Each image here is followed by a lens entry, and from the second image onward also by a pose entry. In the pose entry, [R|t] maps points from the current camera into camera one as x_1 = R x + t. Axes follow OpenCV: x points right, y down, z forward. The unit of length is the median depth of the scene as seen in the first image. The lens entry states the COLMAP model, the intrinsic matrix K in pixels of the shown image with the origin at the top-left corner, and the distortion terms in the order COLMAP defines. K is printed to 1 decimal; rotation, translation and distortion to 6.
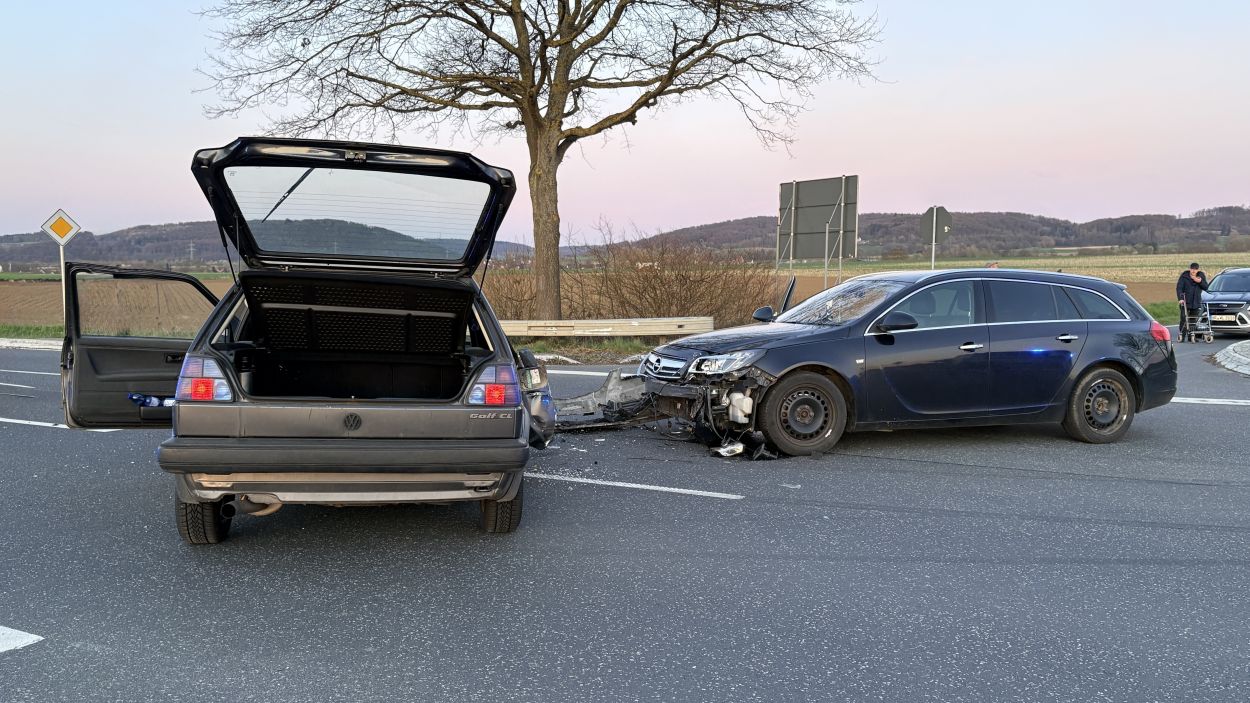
lens RADIAL K [[973.1, 0, 625.0], [0, 973.1, 351.5], [0, 0, 1]] dist [0.004778, 0.004626]
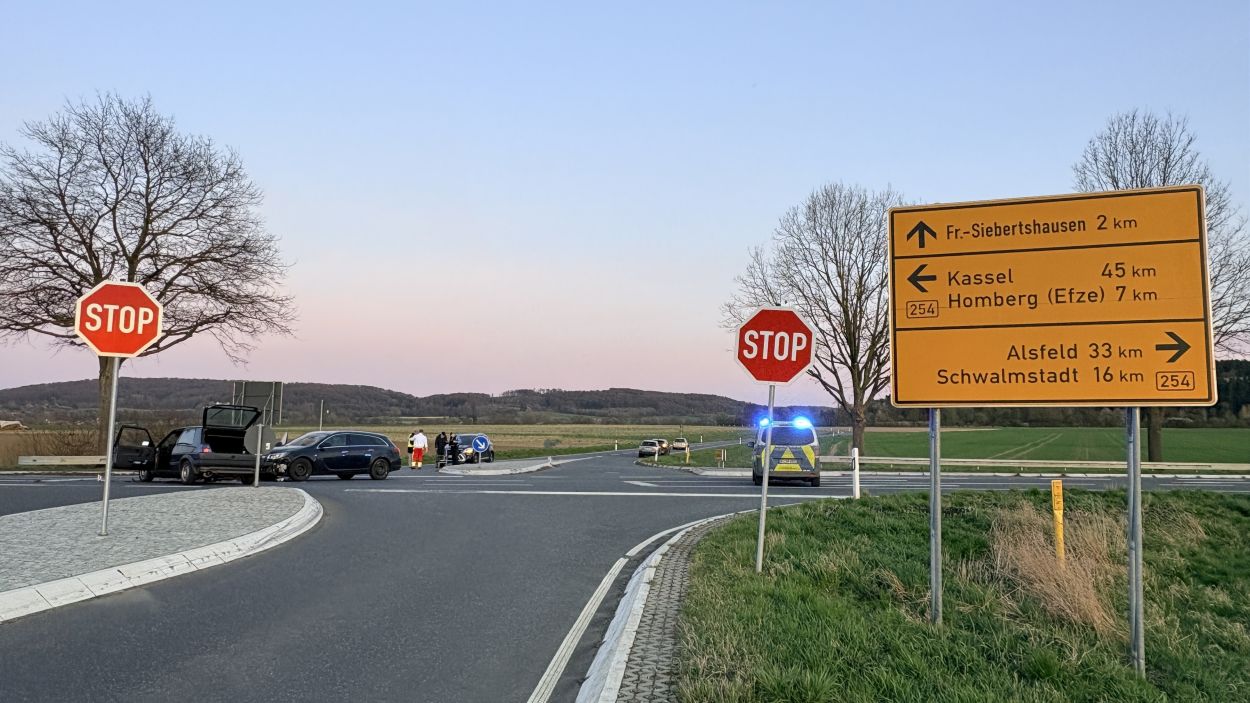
lens RADIAL K [[910.3, 0, 625.0], [0, 910.3, 351.5], [0, 0, 1]] dist [0.000332, -0.000579]
pose [[0.794295, 0.069603, 0.603531, -0.757019], [0.036385, 0.986182, -0.161619, 0.179275], [-0.606441, 0.150333, 0.780787, -1.990021]]
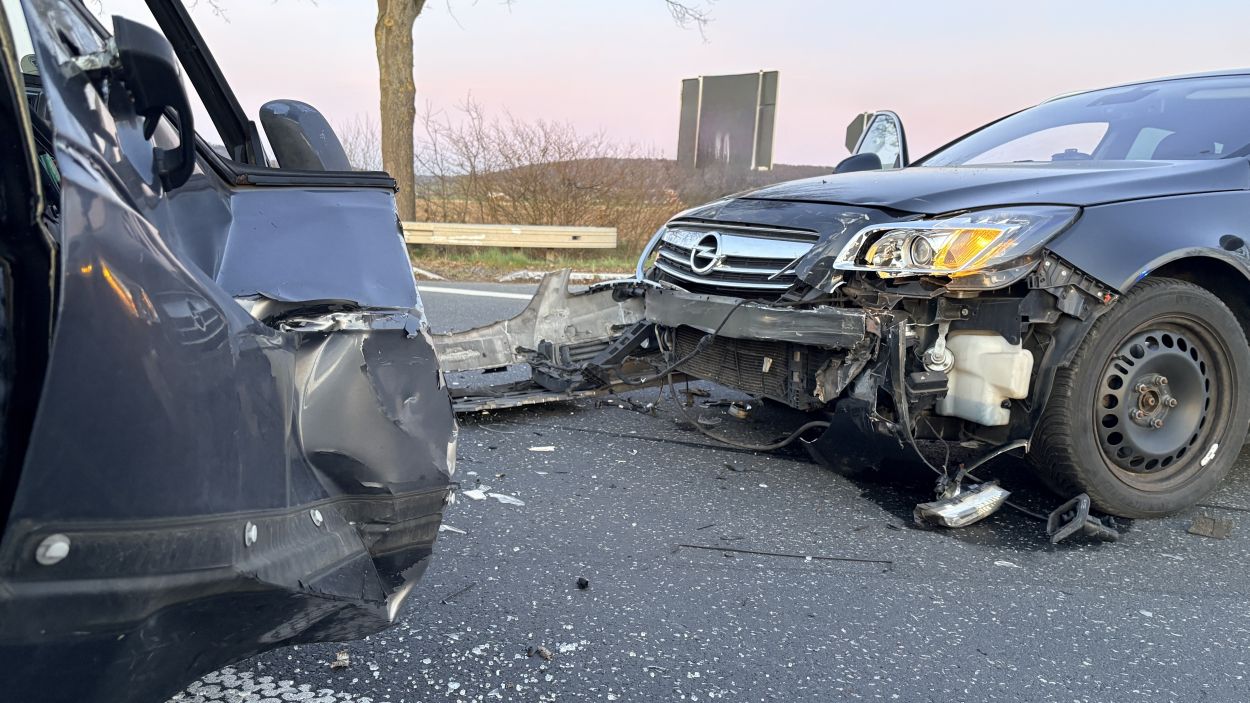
lens RADIAL K [[1005.0, 0, 625.4], [0, 1005.0, 309.3], [0, 0, 1]] dist [0.098589, -0.170235]
pose [[0.988775, 0.029158, 0.146542, -0.046086], [-0.033201, 0.999130, 0.025221, 0.023262], [-0.145679, -0.029803, 0.988883, 0.538271]]
